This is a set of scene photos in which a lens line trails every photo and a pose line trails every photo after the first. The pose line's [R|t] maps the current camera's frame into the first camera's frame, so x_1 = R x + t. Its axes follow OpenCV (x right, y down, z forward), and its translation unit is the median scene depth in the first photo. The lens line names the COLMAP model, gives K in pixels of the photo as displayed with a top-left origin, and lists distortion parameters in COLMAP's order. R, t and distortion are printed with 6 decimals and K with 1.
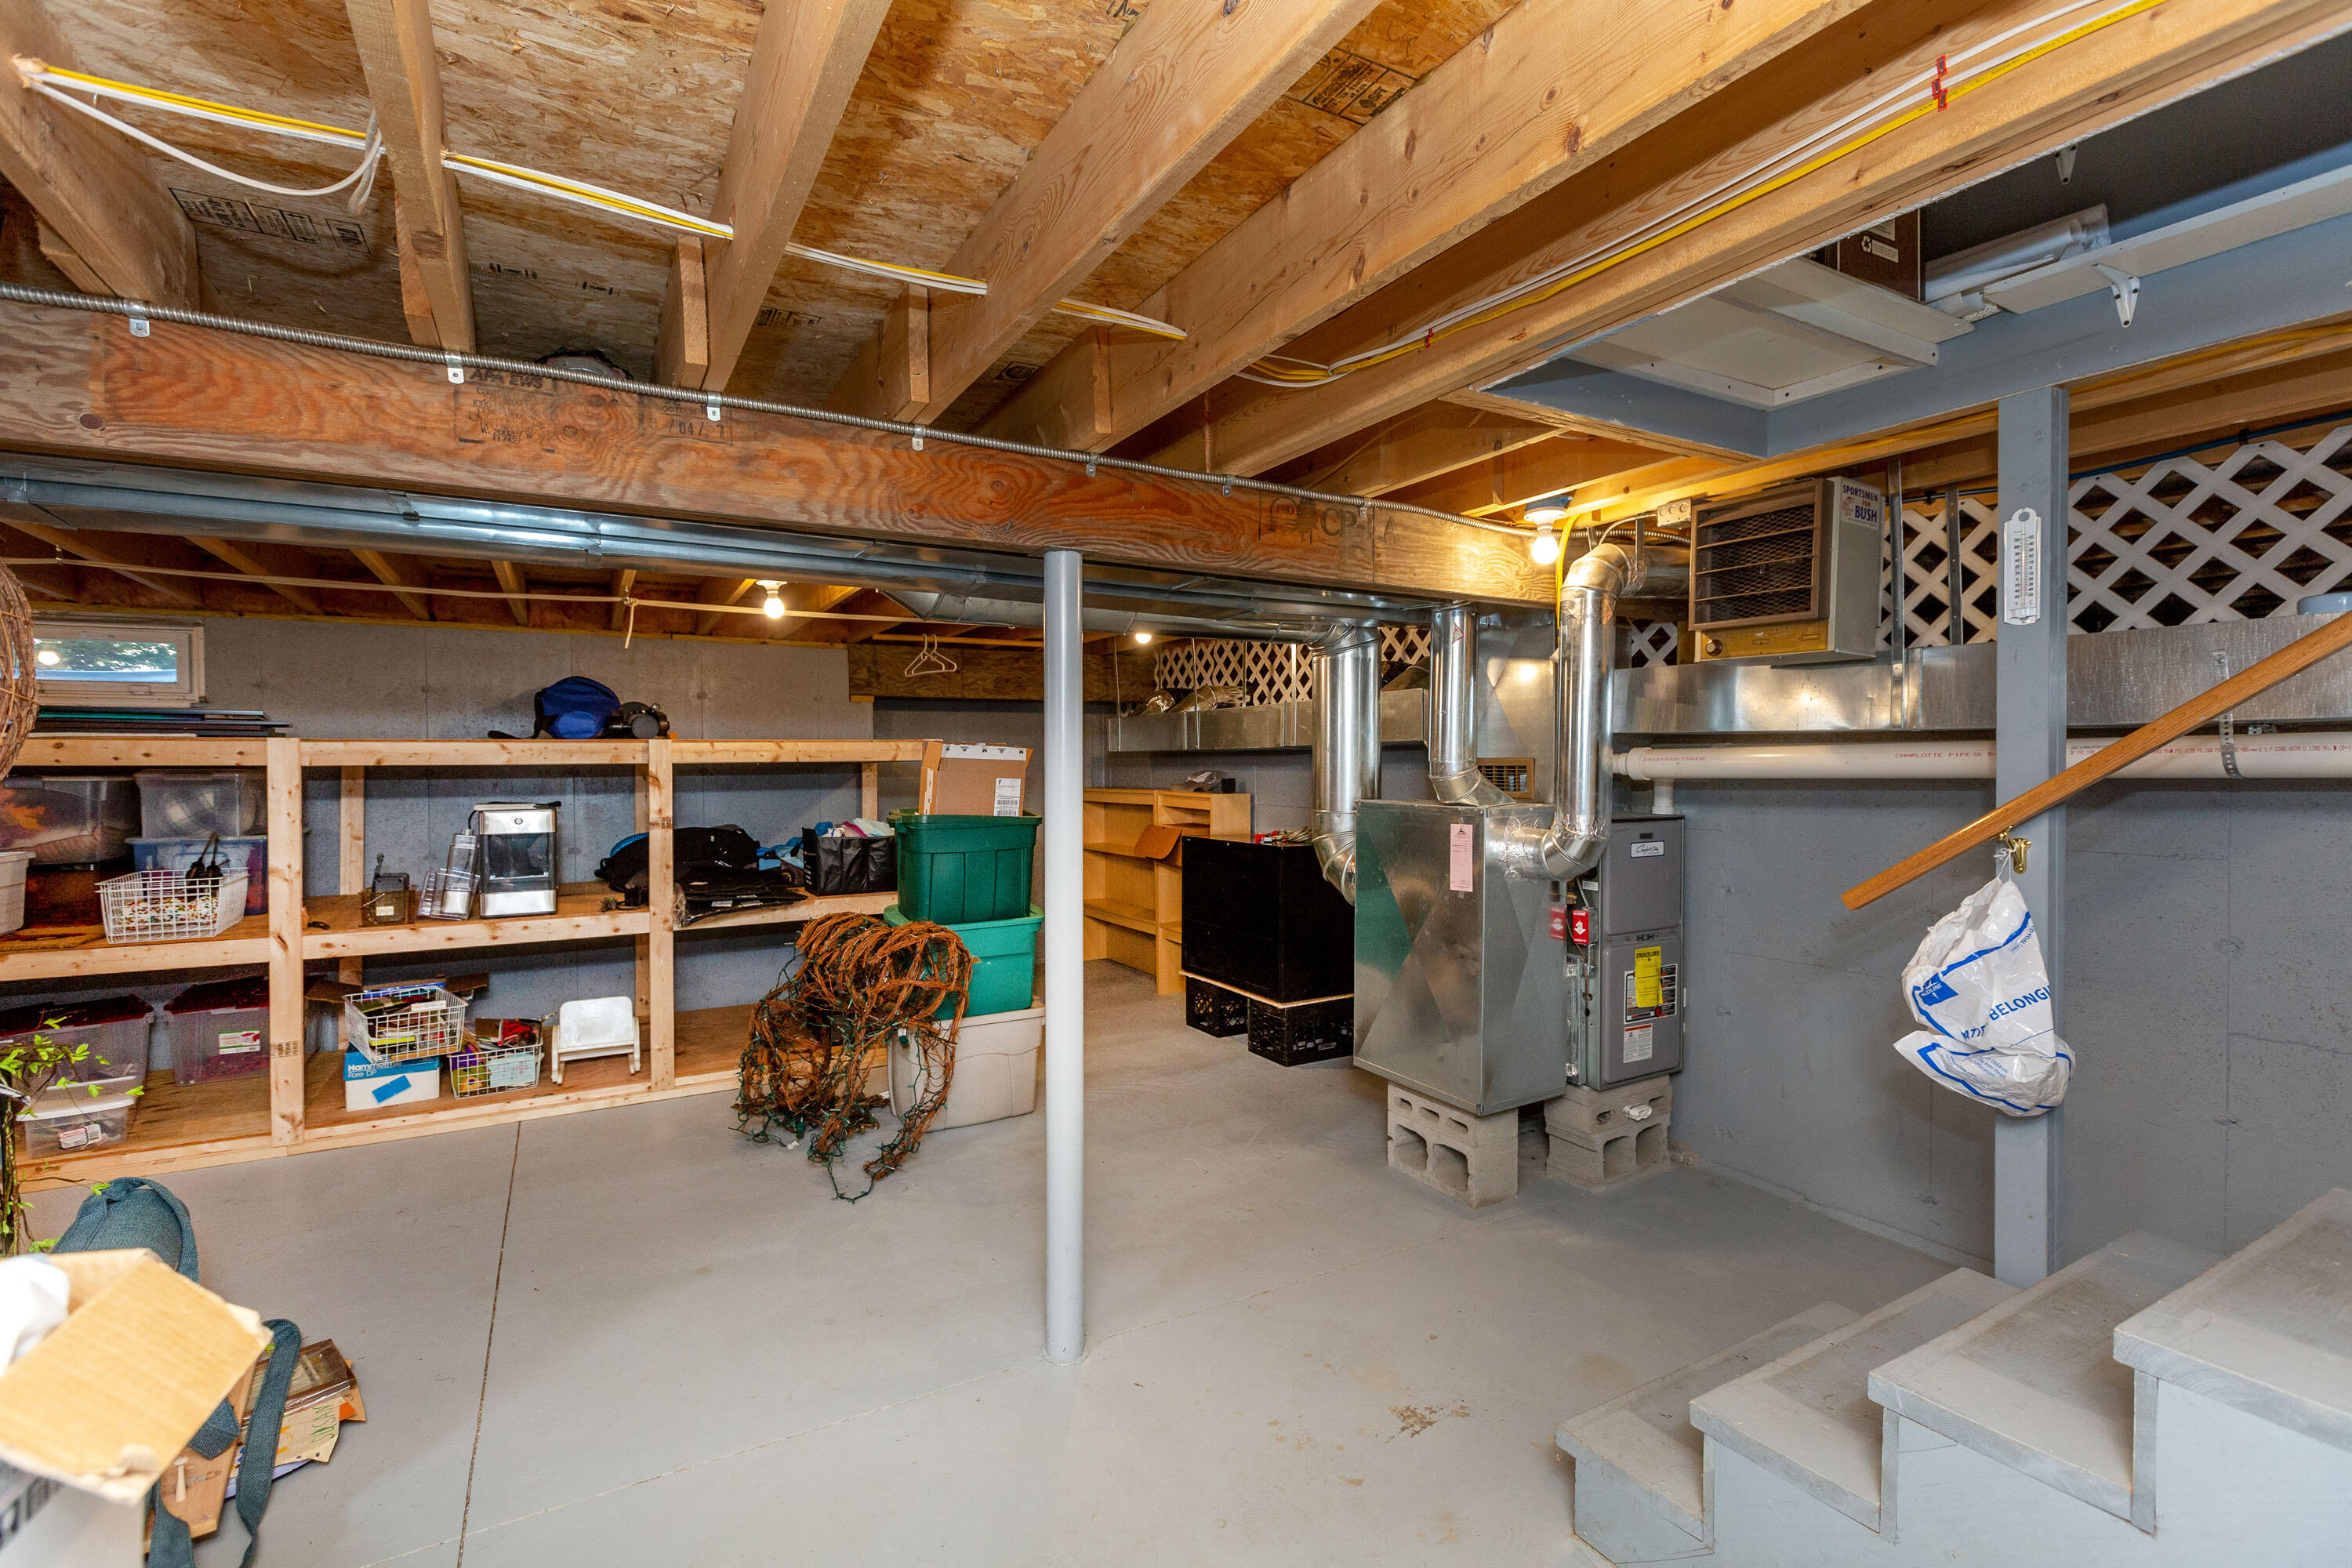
lens RADIAL K [[1061.4, 0, 1176.0], [0, 1061.4, 784.0], [0, 0, 1]] dist [0.000183, 0.000064]
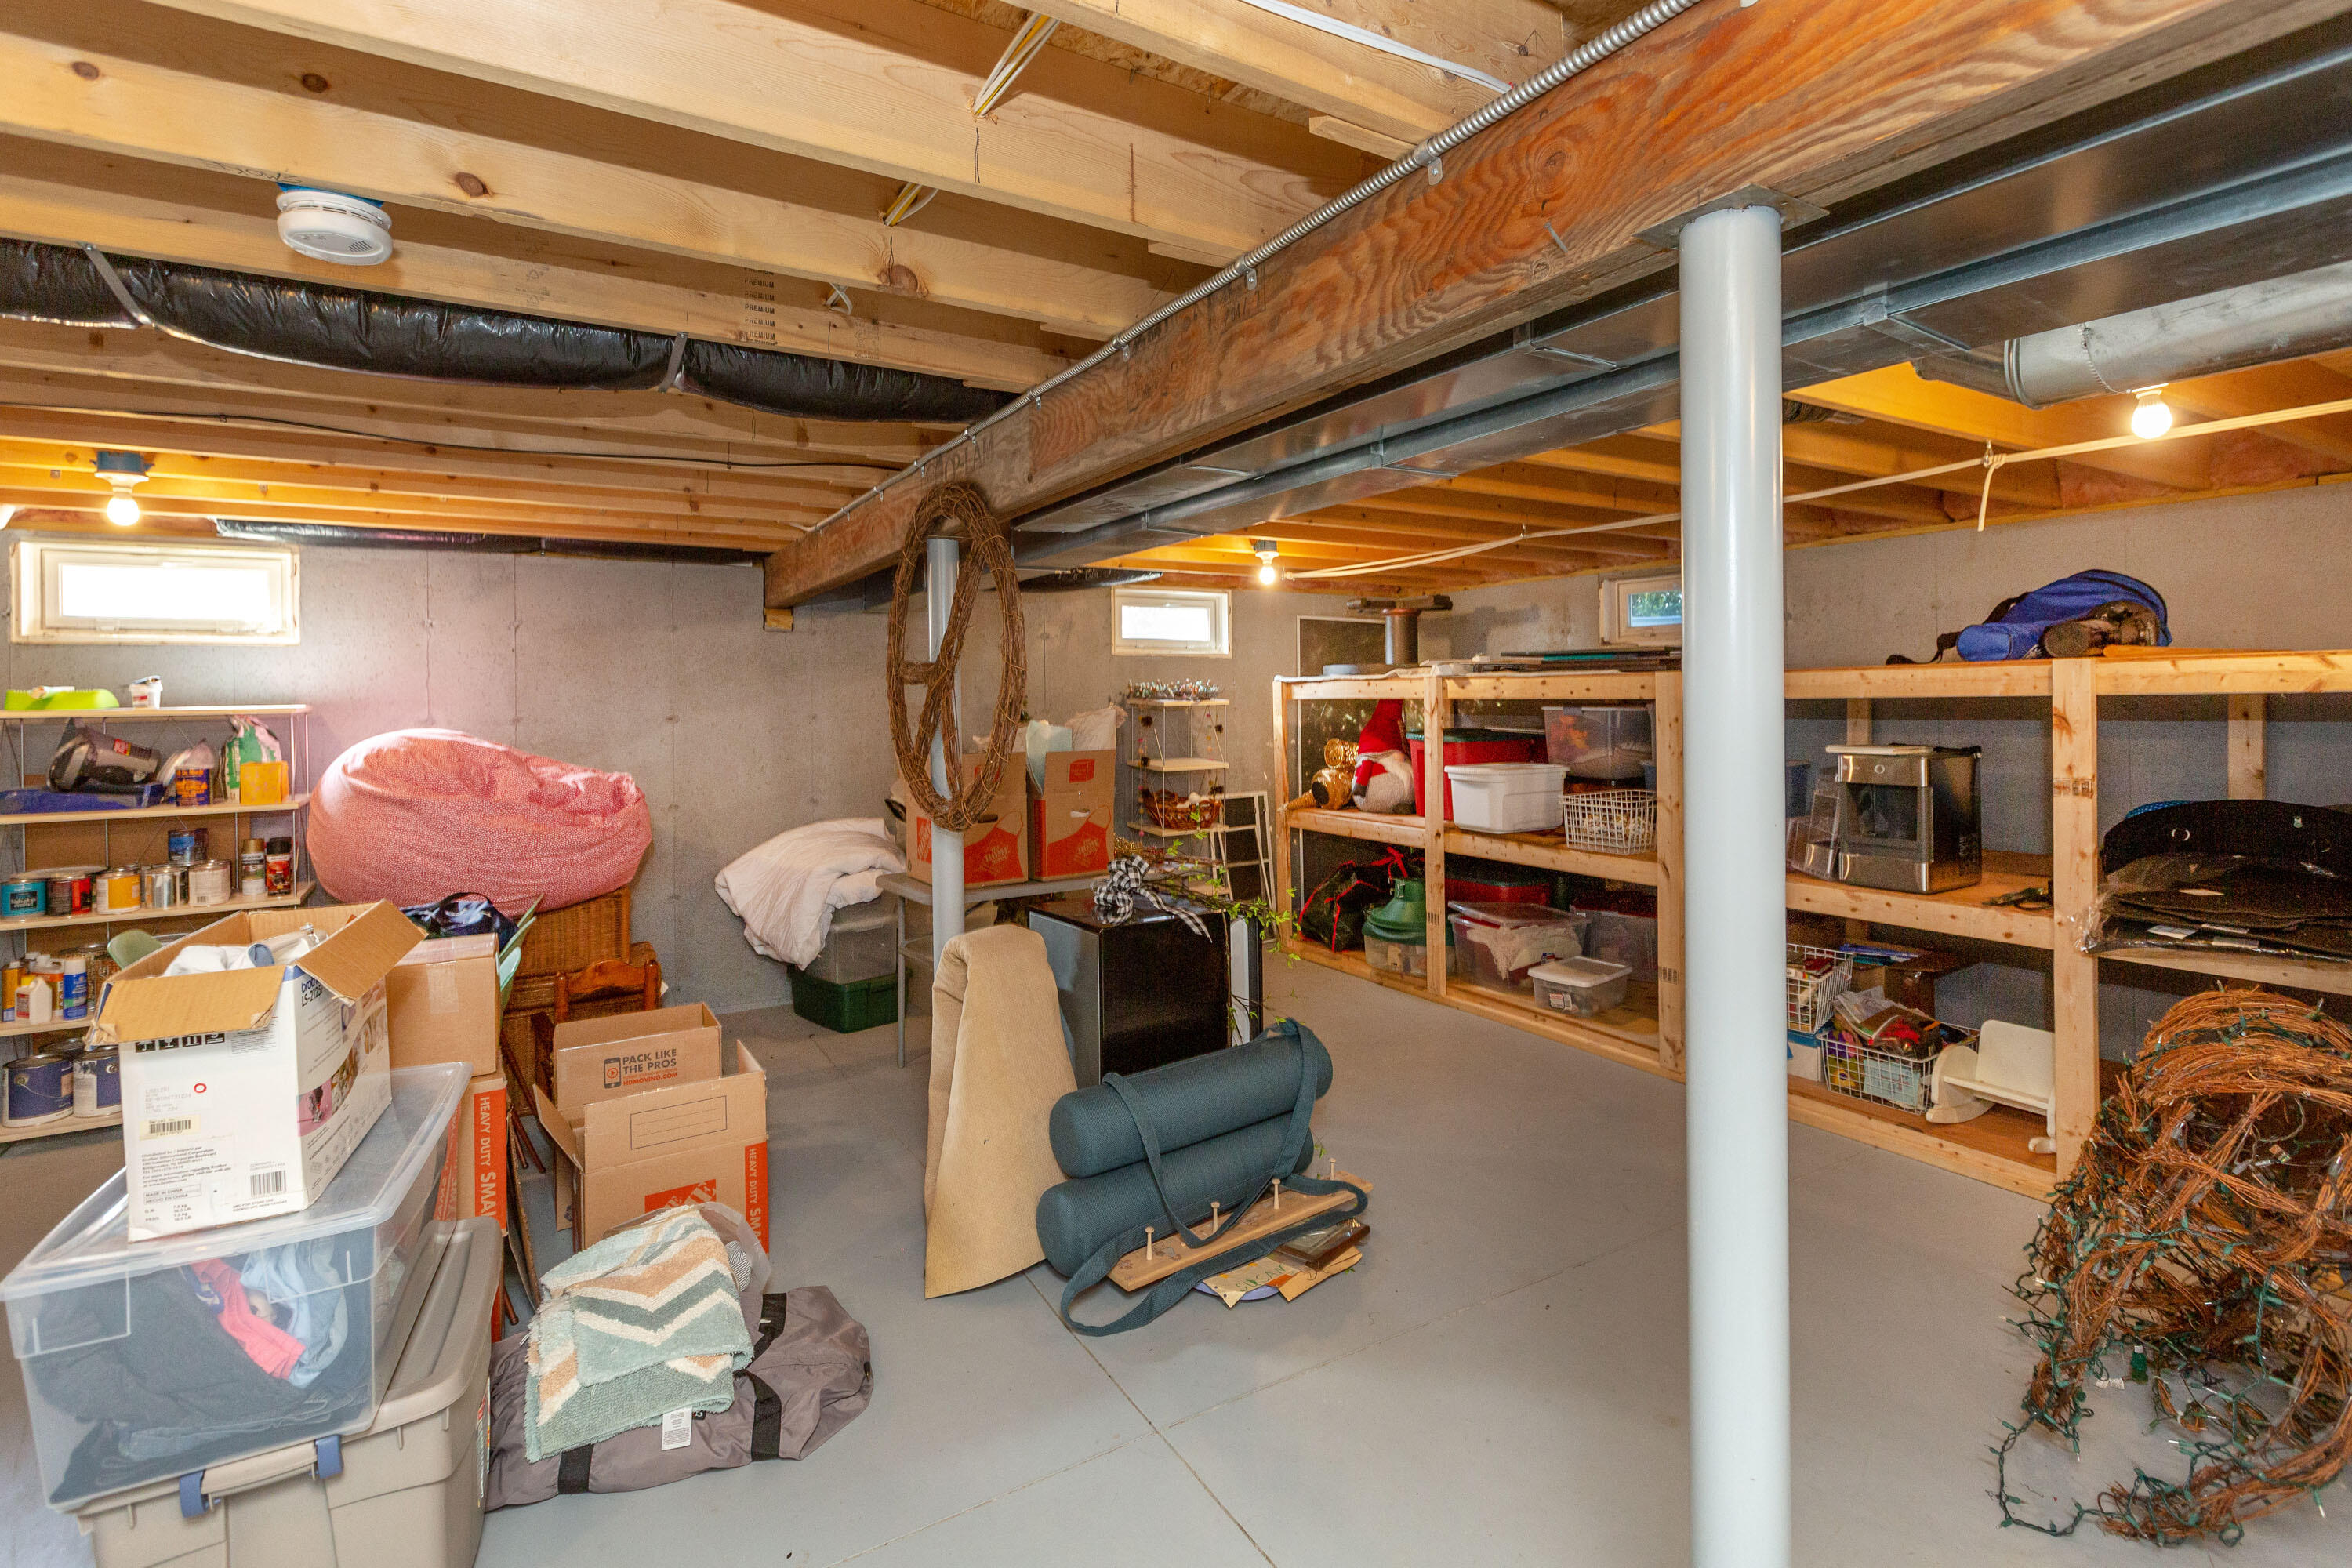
lens RADIAL K [[1097.4, 0, 1169.3], [0, 1097.4, 699.8], [0, 0, 1]] dist [0.000604, -0.000179]
pose [[-0.002031, 0.004838, -0.999986, 0.229138], [-0.008114, 0.999955, 0.004855, -0.018369], [0.999965, 0.008124, -0.001992, 0.533268]]
